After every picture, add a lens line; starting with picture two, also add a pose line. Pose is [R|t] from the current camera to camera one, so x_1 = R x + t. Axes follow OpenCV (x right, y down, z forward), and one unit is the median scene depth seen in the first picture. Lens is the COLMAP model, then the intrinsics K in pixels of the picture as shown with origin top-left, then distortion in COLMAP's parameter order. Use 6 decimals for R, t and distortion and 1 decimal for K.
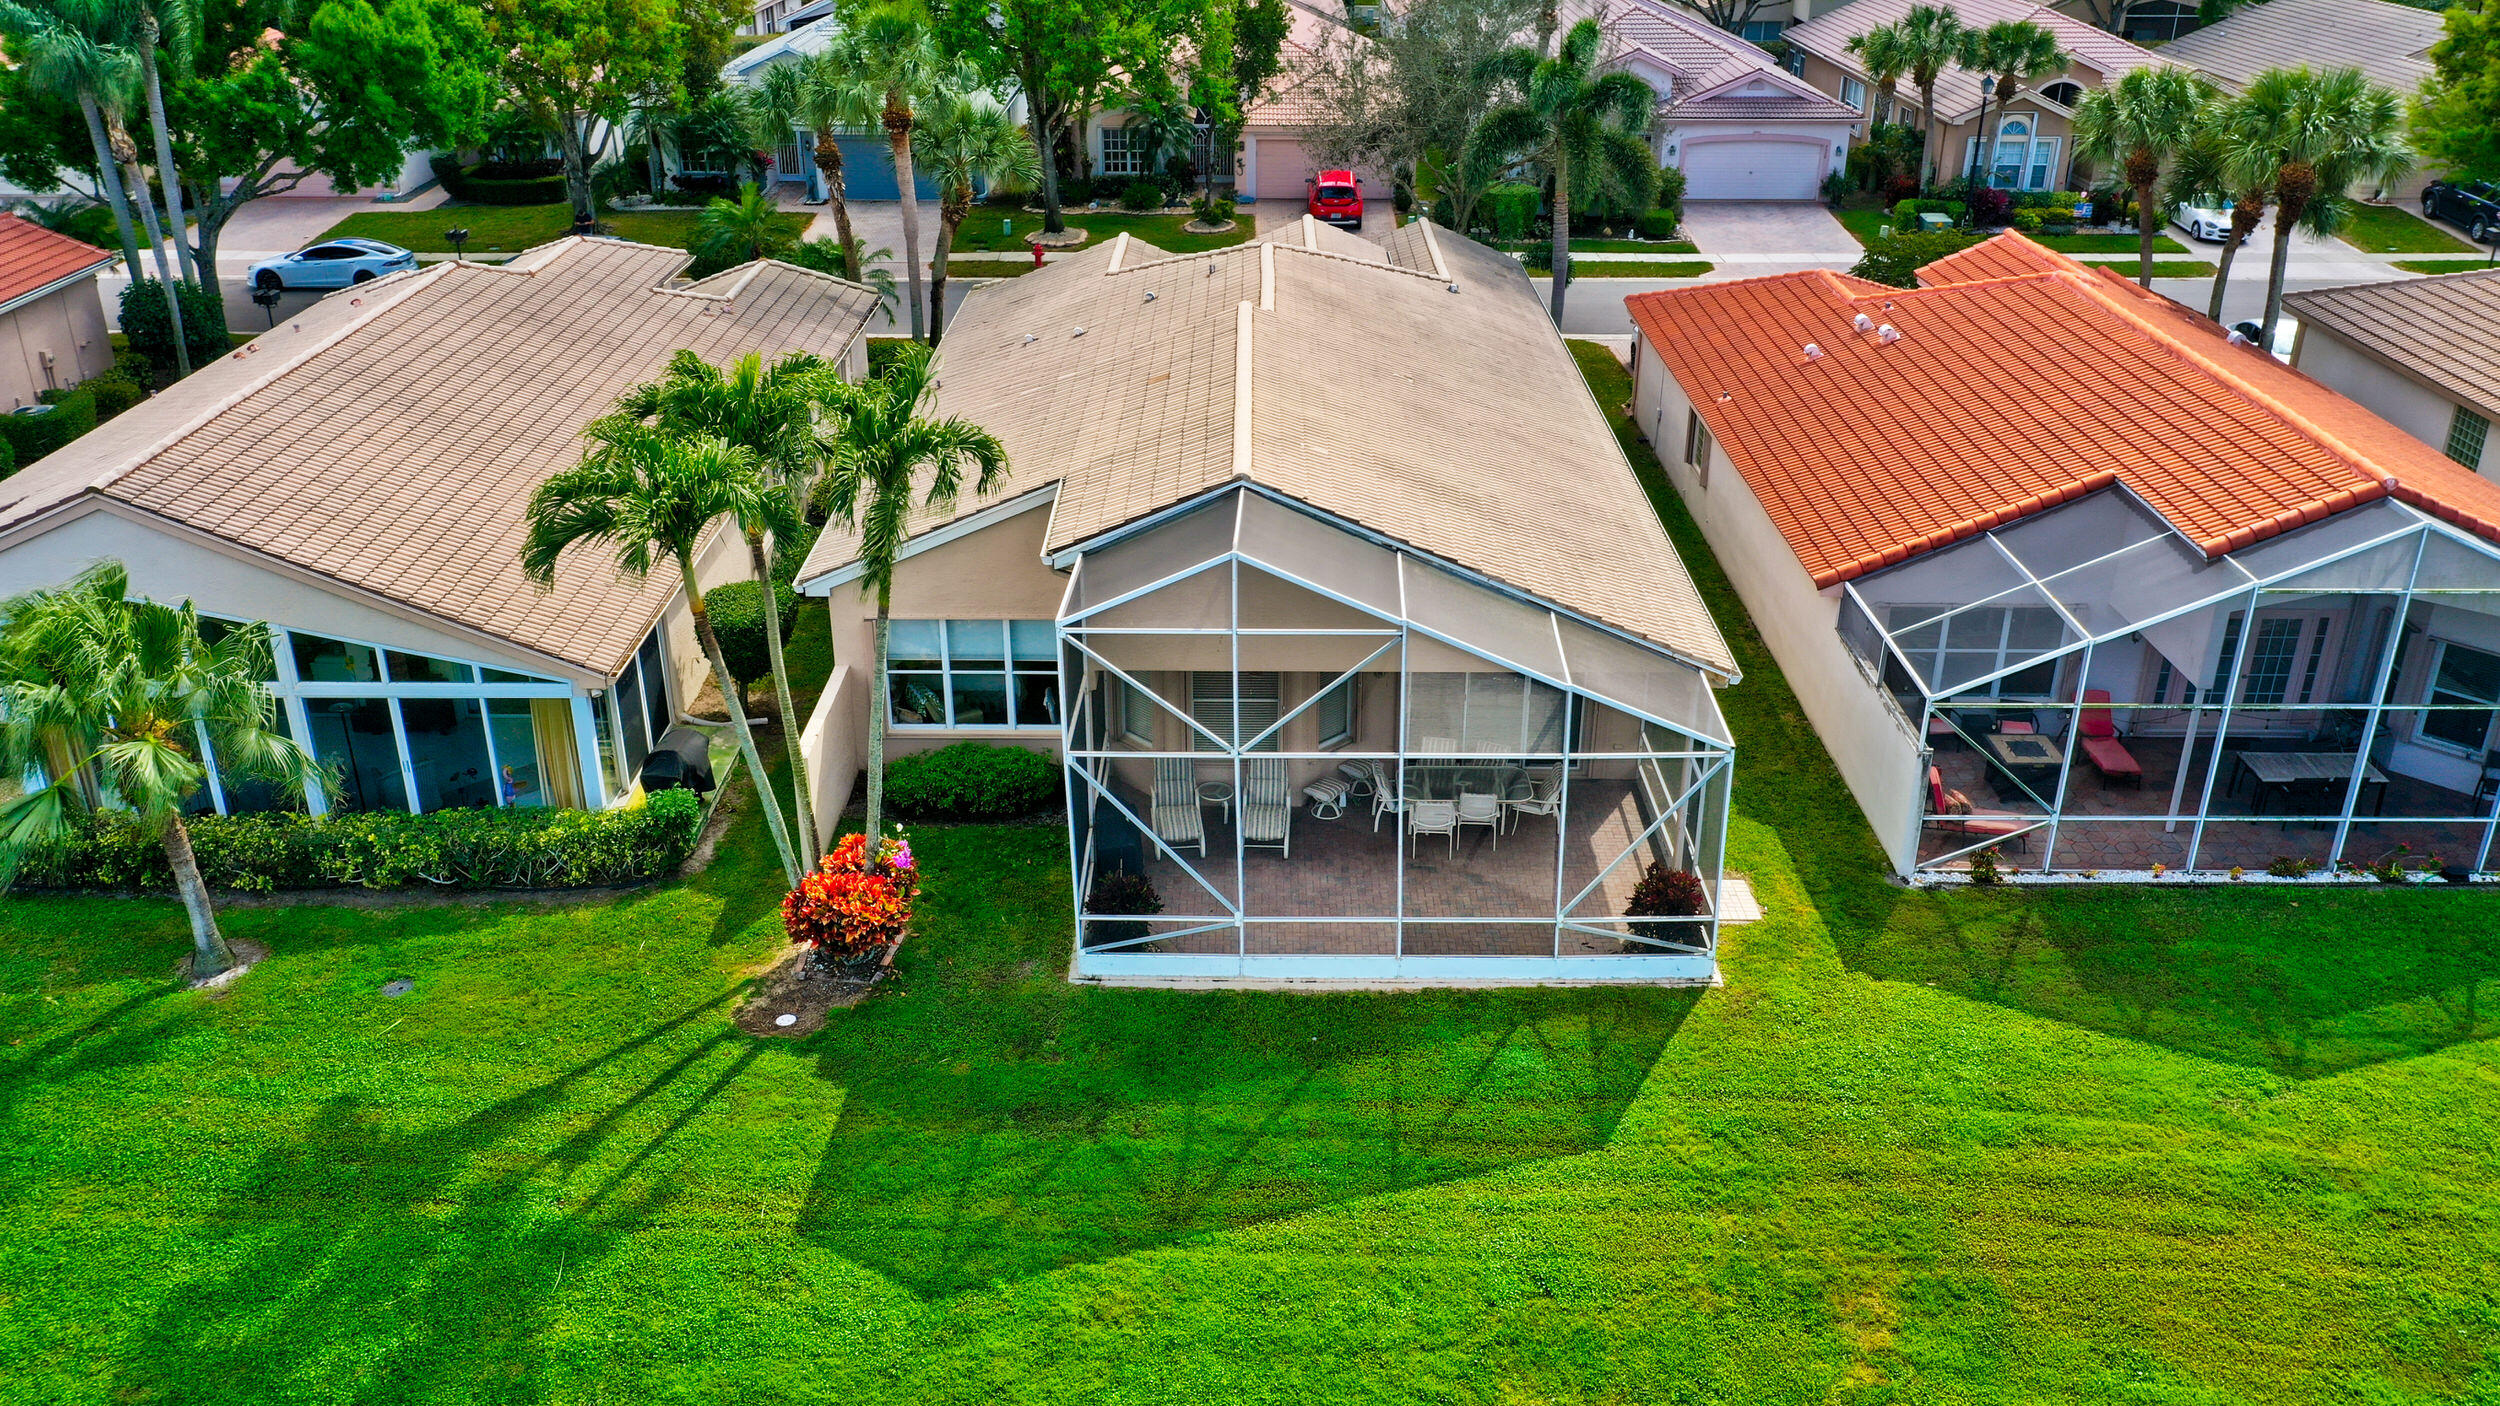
lens RADIAL K [[1973.4, 0, 1247.7], [0, 1973.4, 704.6], [0, 0, 1]] dist [0.002701, -0.010105]
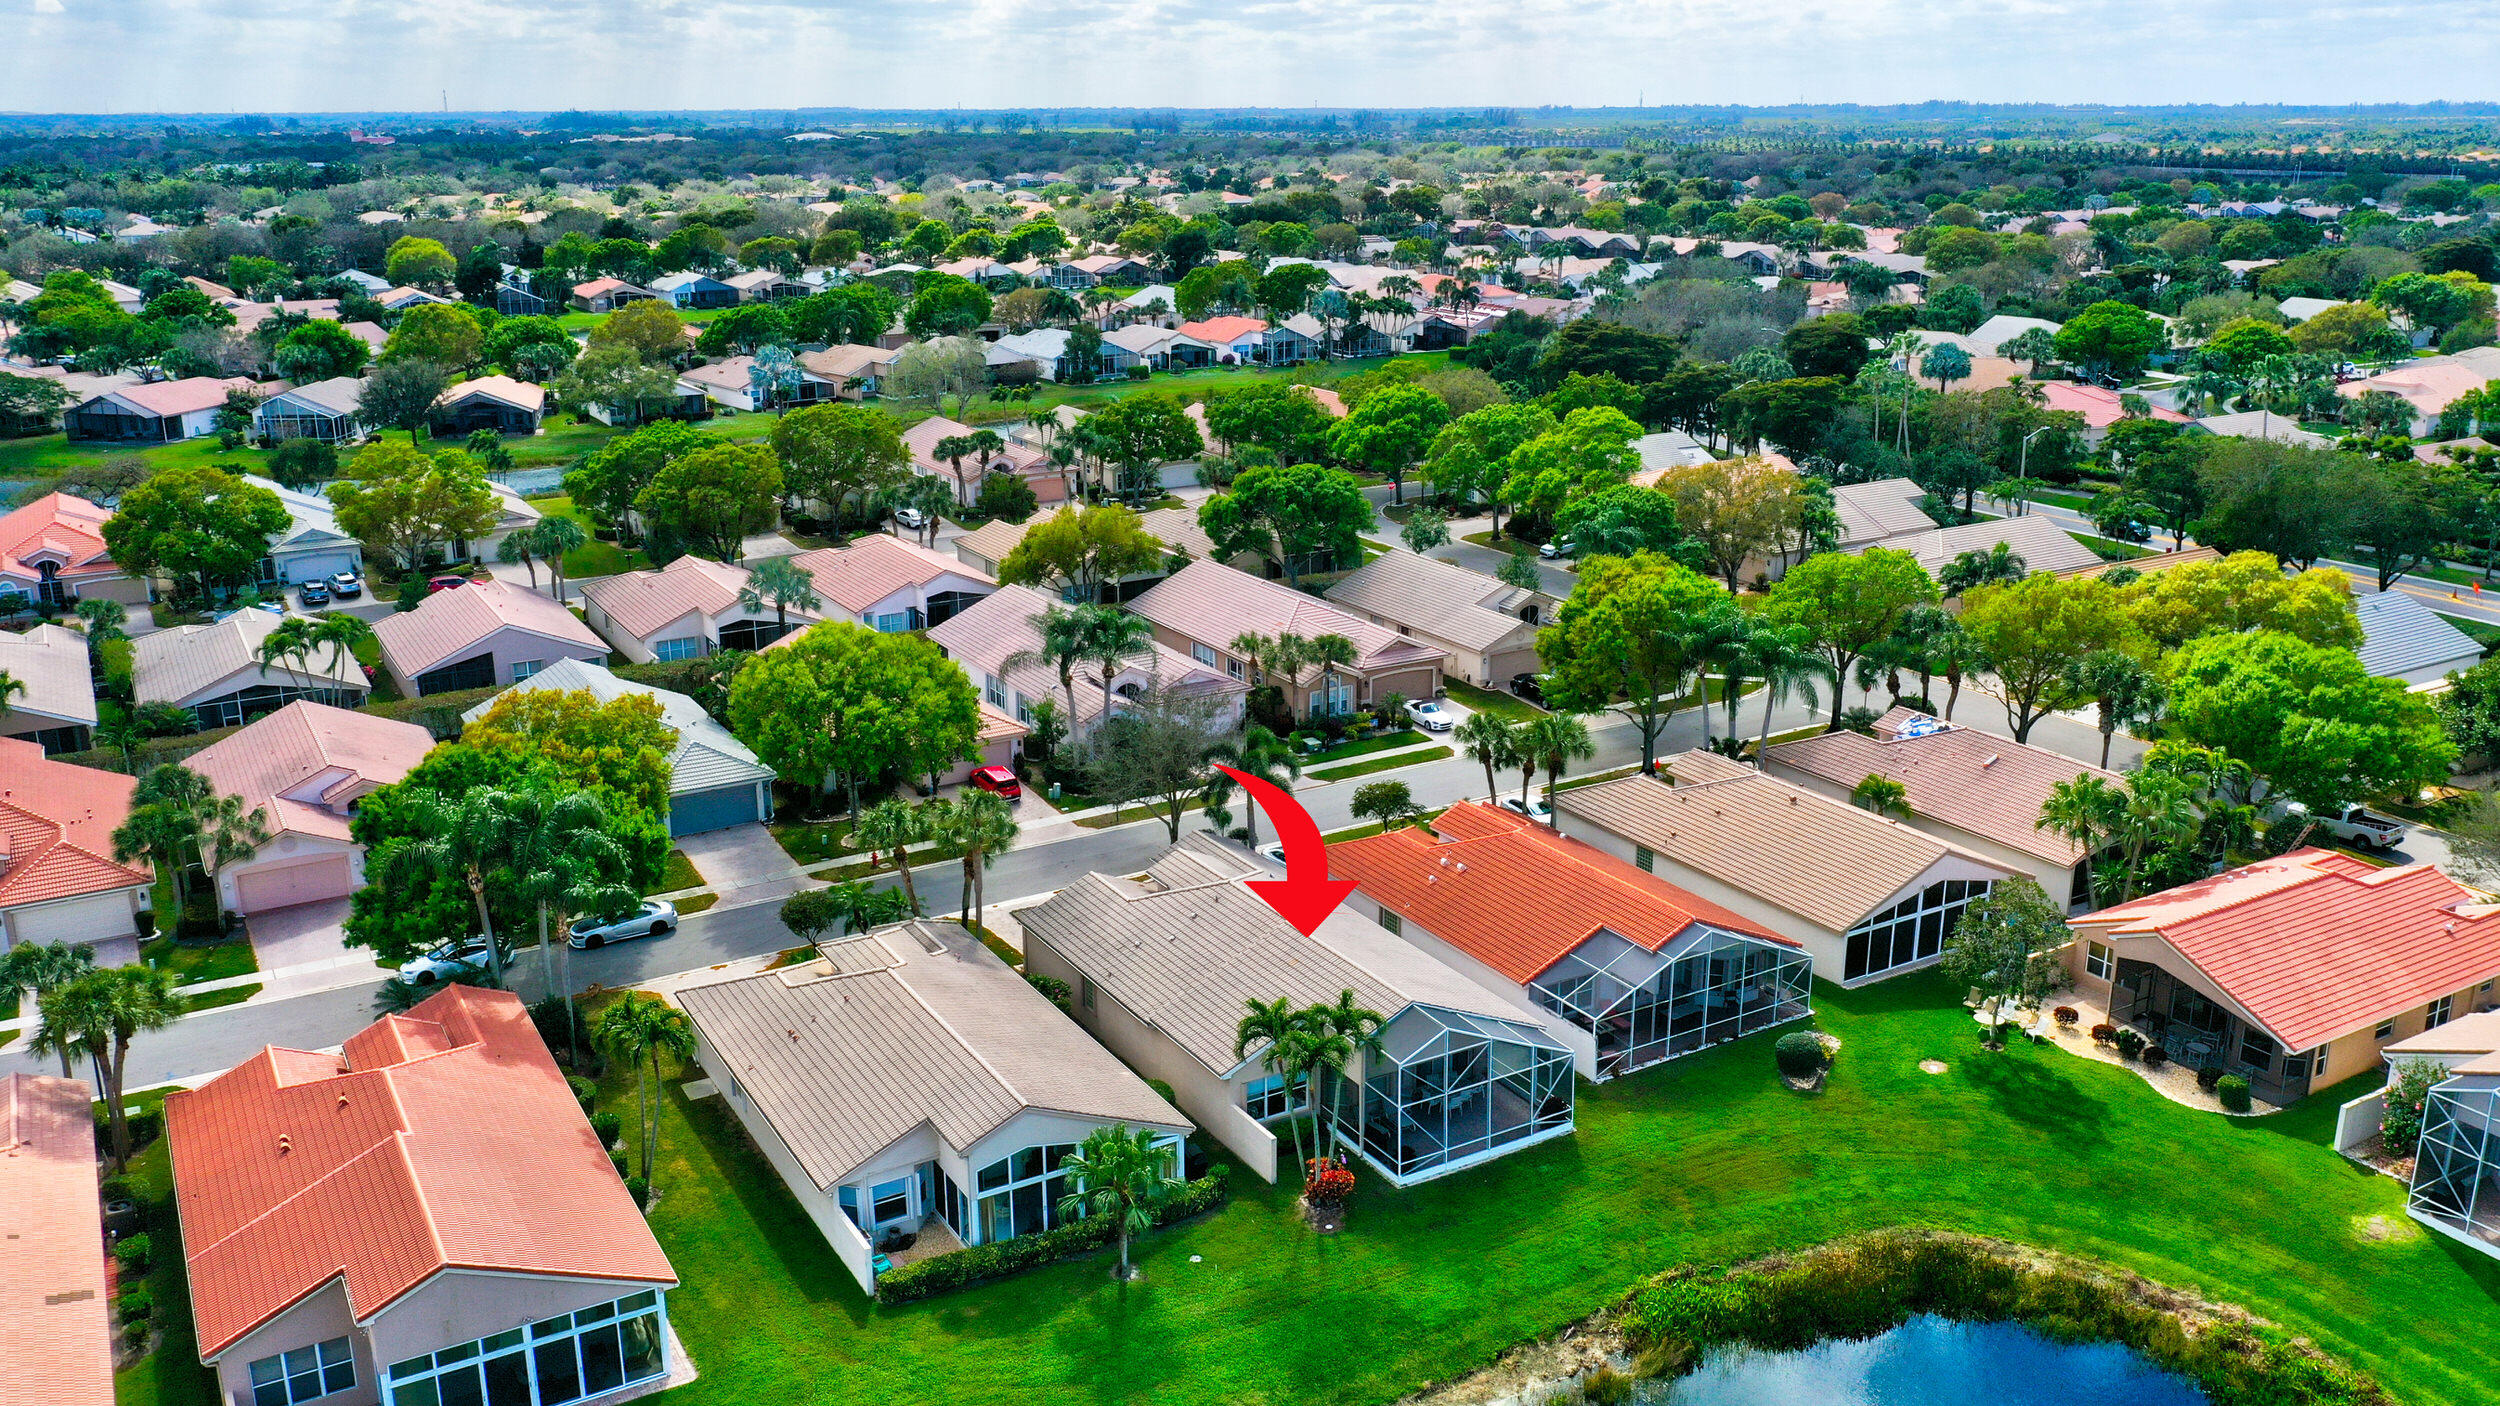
lens RADIAL K [[1973.4, 0, 1254.3], [0, 1973.4, 708.7], [0, 0, 1]] dist [0.002701, -0.010105]
pose [[0.856029, -0.153358, 0.493655, -1.463440], [0.224477, 0.970520, -0.087758, -0.306599], [-0.465643, 0.185938, 0.865219, -1.398615]]
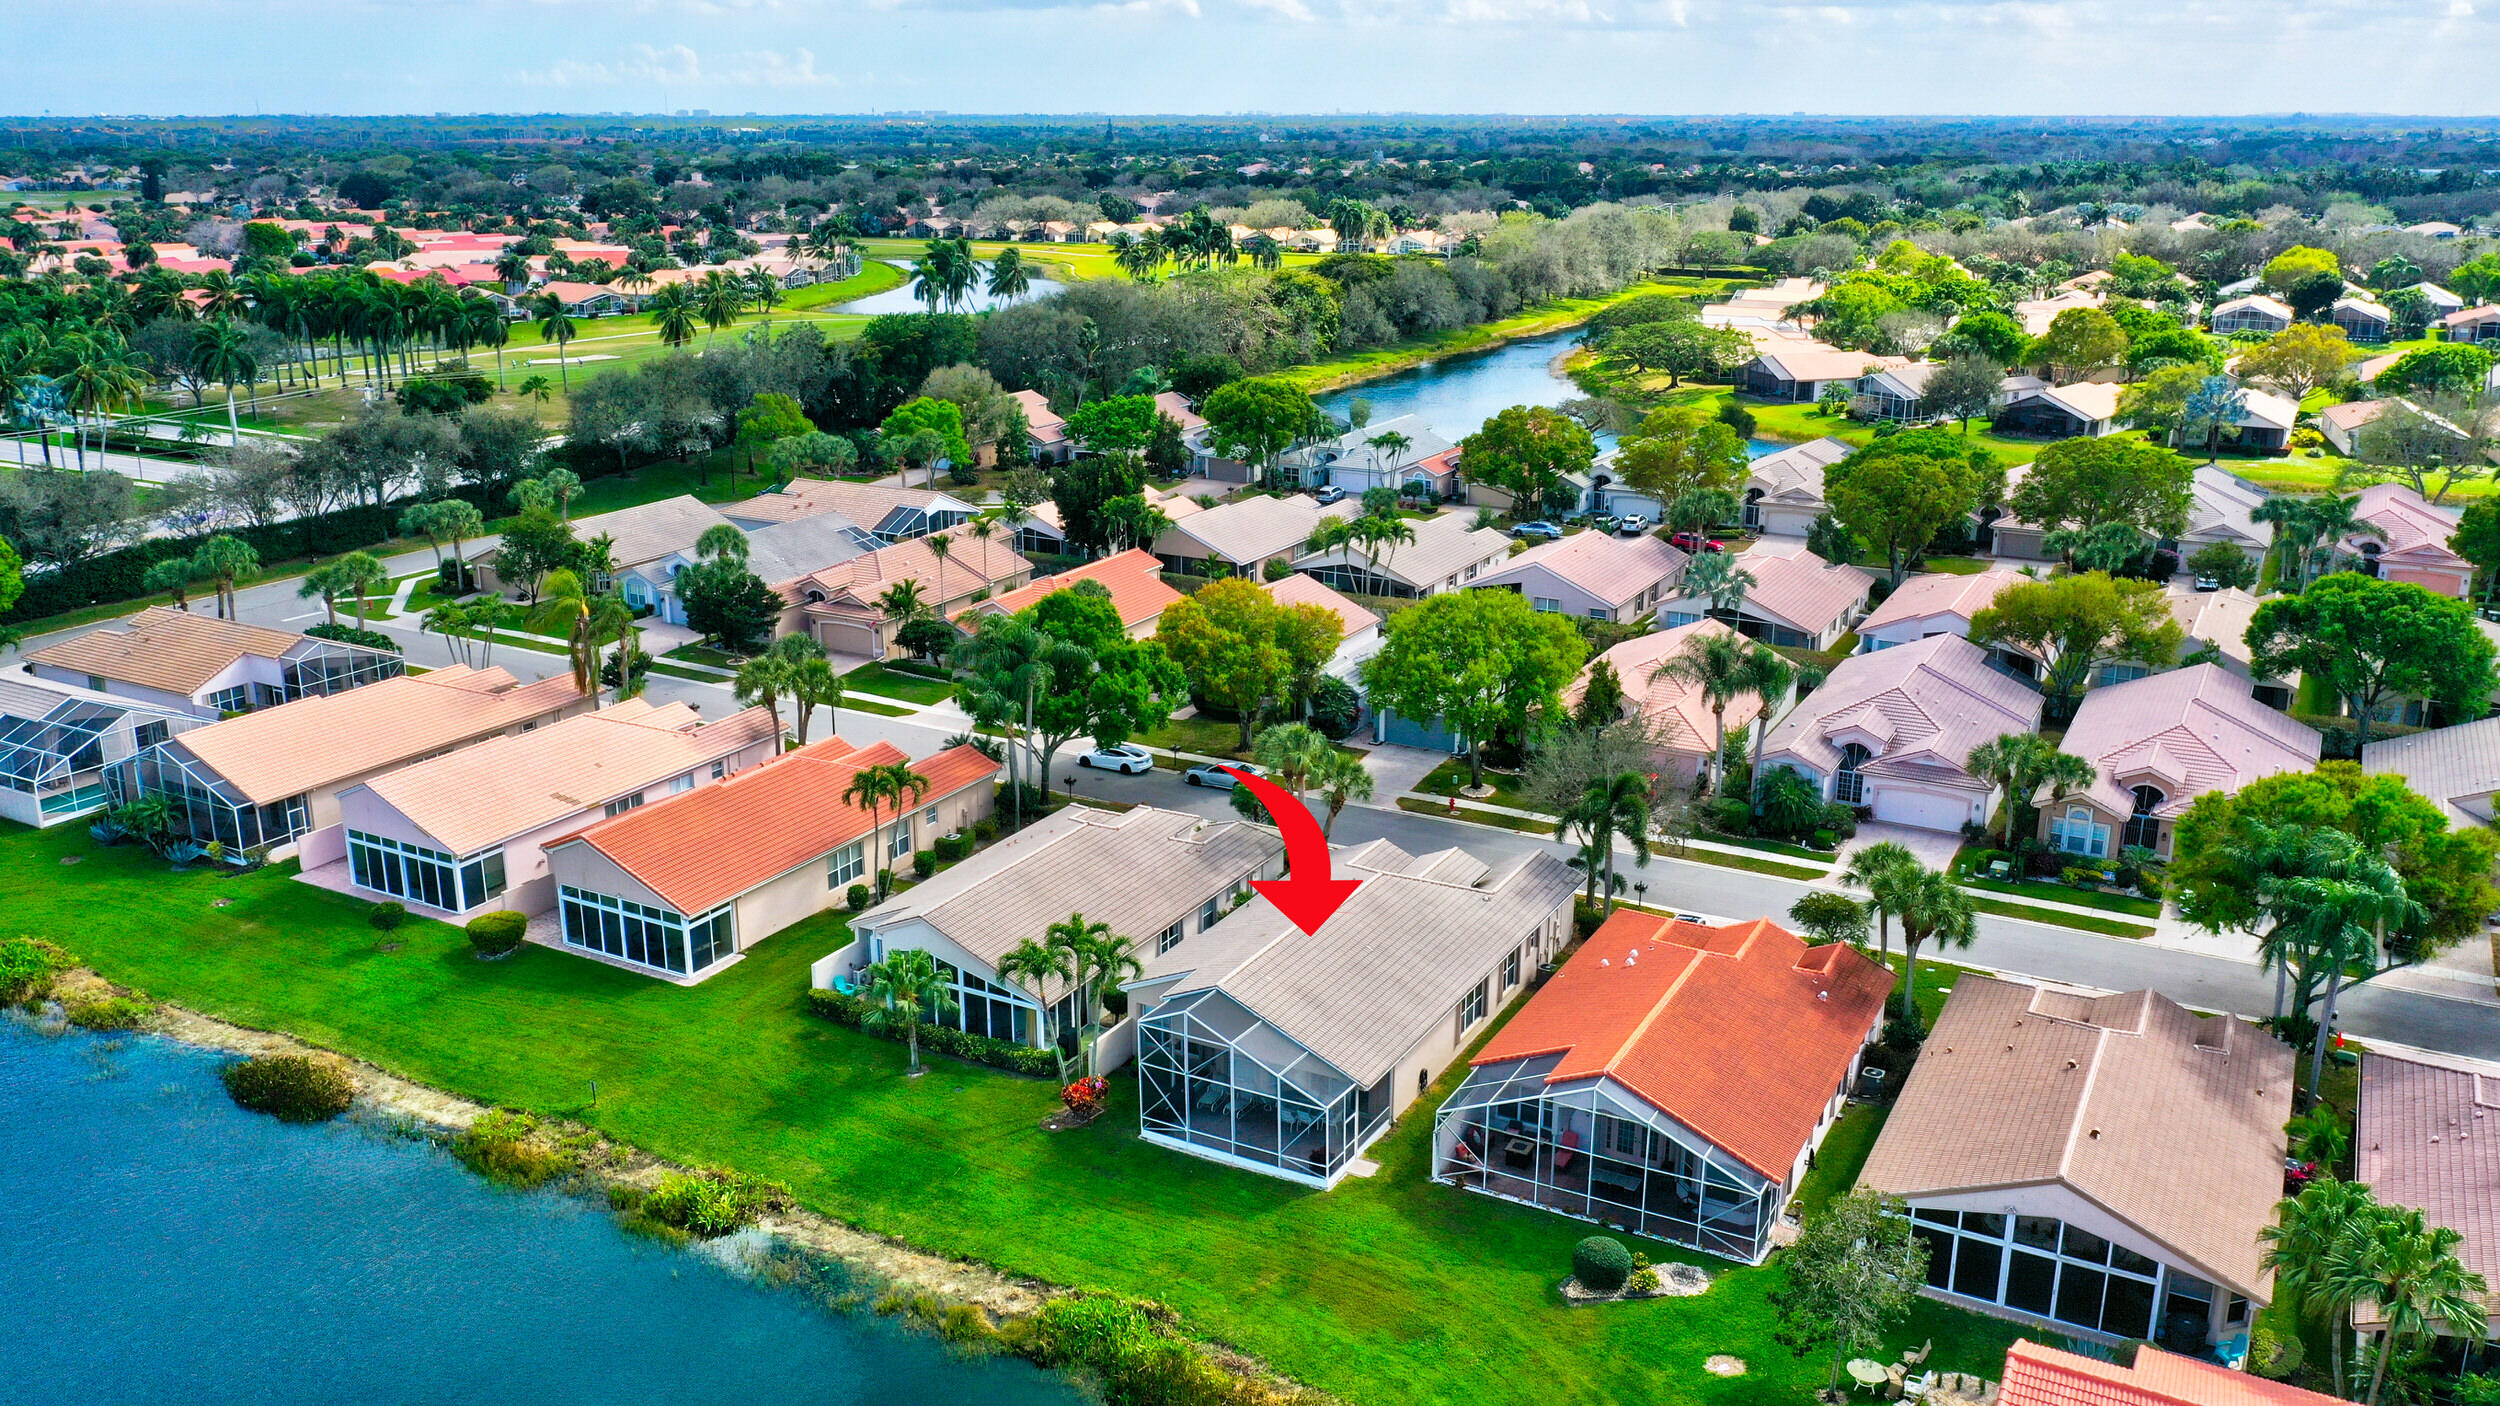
lens RADIAL K [[1973.4, 0, 1268.2], [0, 1973.4, 720.7], [0, 0, 1]] dist [0.002701, -0.010105]
pose [[0.882207, 0.140005, -0.449566, 1.273595], [-0.202699, 0.974697, -0.094225, -0.224537], [0.424998, 0.174253, 0.888264, -1.616059]]
